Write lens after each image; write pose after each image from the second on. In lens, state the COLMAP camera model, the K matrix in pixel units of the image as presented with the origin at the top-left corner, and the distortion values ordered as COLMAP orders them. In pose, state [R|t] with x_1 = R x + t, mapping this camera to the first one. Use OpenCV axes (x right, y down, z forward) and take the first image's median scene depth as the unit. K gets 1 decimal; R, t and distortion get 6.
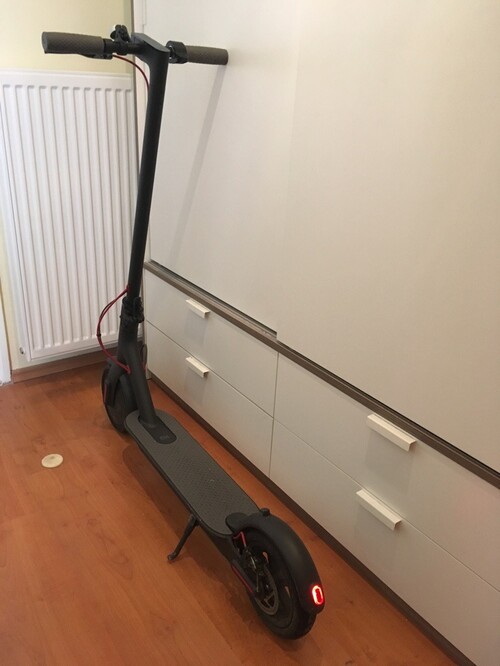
lens RADIAL K [[571.5, 0, 247.6], [0, 571.5, 333.8], [0, 0, 1]] dist [0.049558, -0.008425]
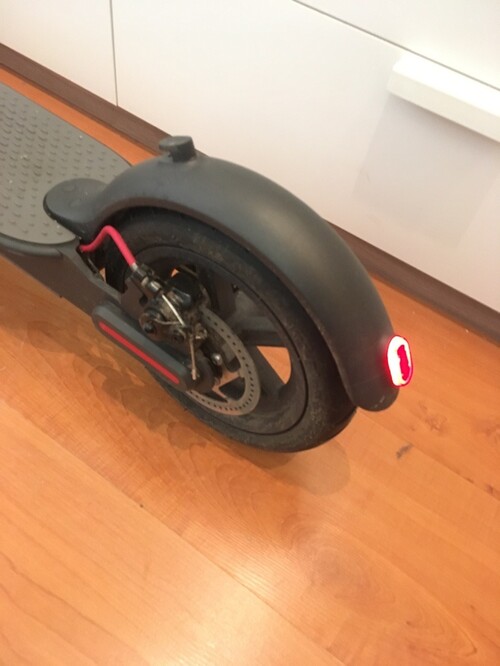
lens RADIAL K [[571.5, 0, 250.8], [0, 571.5, 335.4], [0, 0, 1]] dist [0.049558, -0.008425]
pose [[0.934632, -0.231399, 0.270032, -0.035078], [0.062709, 0.854679, 0.515355, 0.226158], [-0.350043, -0.464734, 0.813322, 0.654324]]
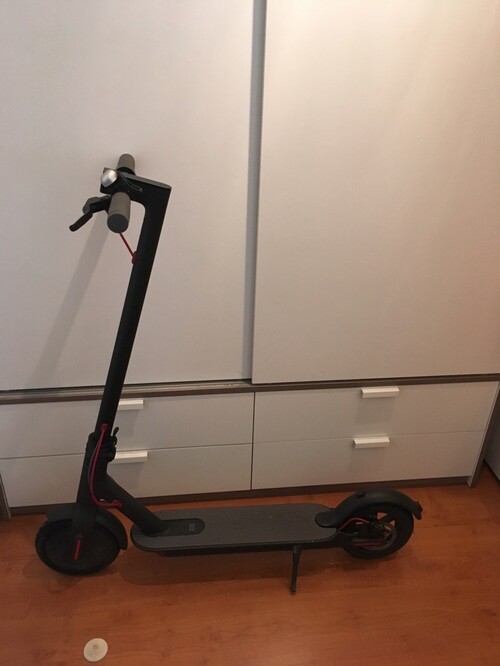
lens RADIAL K [[571.5, 0, 250.9], [0, 571.5, 337.1], [0, 0, 1]] dist [0.049558, -0.008425]
pose [[0.472965, -0.470808, 0.744744, -0.866059], [0.349862, 0.876121, 0.331675, -0.515967], [-0.808641, 0.103687, 0.579093, 0.363994]]
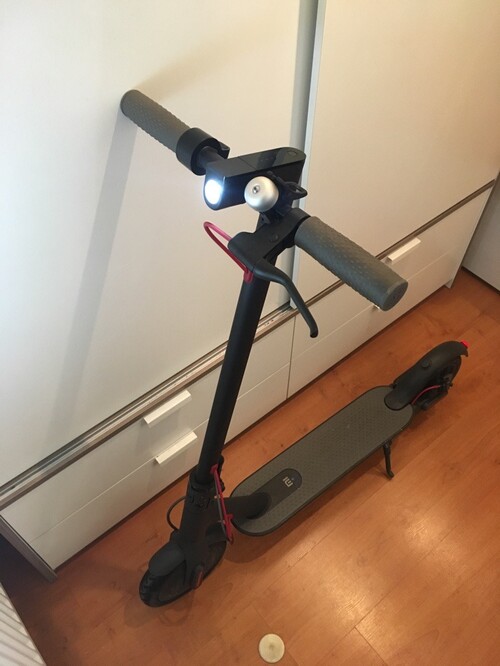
lens RADIAL K [[571.5, 0, 252.4], [0, 571.5, 334.2], [0, 0, 1]] dist [0.049558, -0.008425]
pose [[-0.069770, -0.817736, 0.571350, -0.581947], [0.405086, 0.500173, 0.765332, -0.804556], [-0.911613, 0.284843, 0.296356, 0.894215]]
